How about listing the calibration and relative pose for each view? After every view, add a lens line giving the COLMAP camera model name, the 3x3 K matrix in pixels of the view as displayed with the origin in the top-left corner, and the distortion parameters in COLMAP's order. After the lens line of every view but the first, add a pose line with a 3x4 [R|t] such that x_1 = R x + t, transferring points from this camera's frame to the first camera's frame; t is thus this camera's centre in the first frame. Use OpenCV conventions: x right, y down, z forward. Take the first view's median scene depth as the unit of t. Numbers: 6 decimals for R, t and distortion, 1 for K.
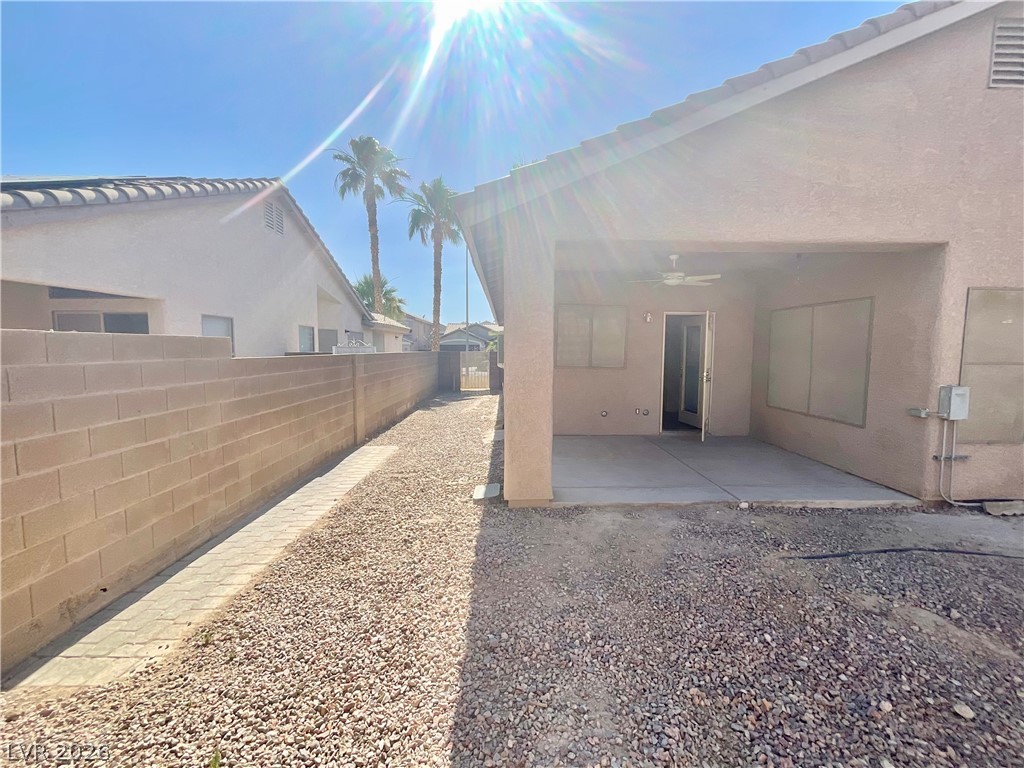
lens RADIAL K [[414.2, 0, 512.0], [0, 414.2, 384.0], [0, 0, 1]] dist [-0.001016, -0.000833]
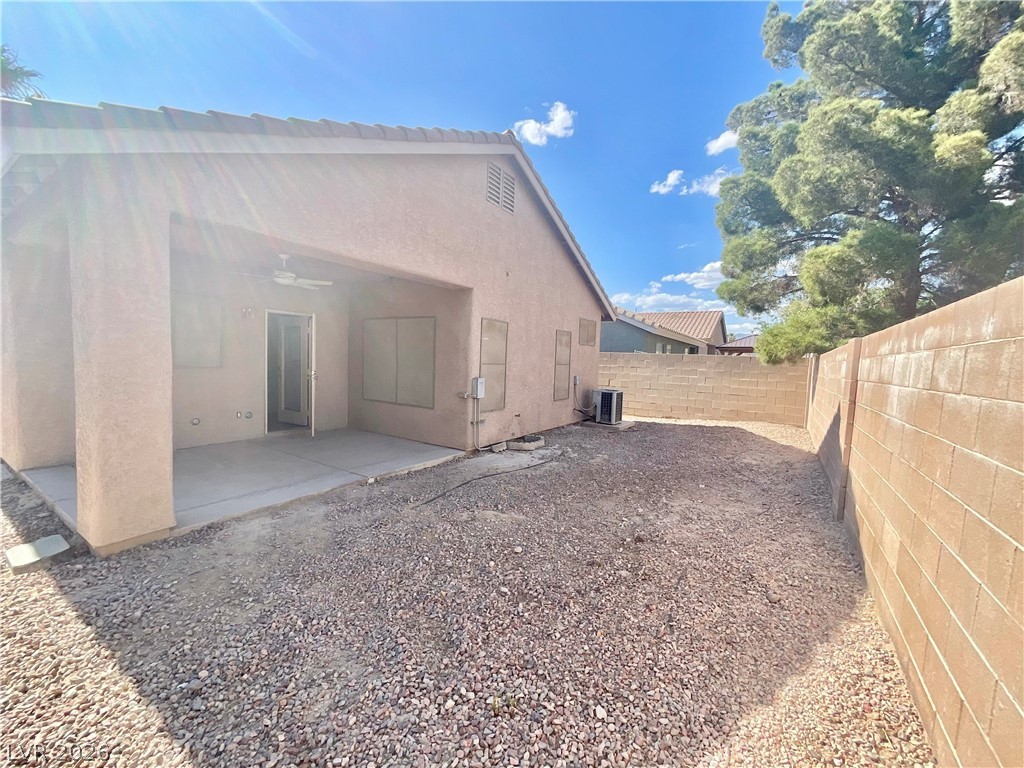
lens RADIAL K [[414.2, 0, 512.0], [0, 414.2, 384.0], [0, 0, 1]] dist [-0.001016, -0.000833]
pose [[0.557204, -0.034668, 0.829651, -0.211640], [0.035246, 0.999215, 0.018081, 0.006023], [-0.829627, 0.019167, 0.557989, -0.016829]]
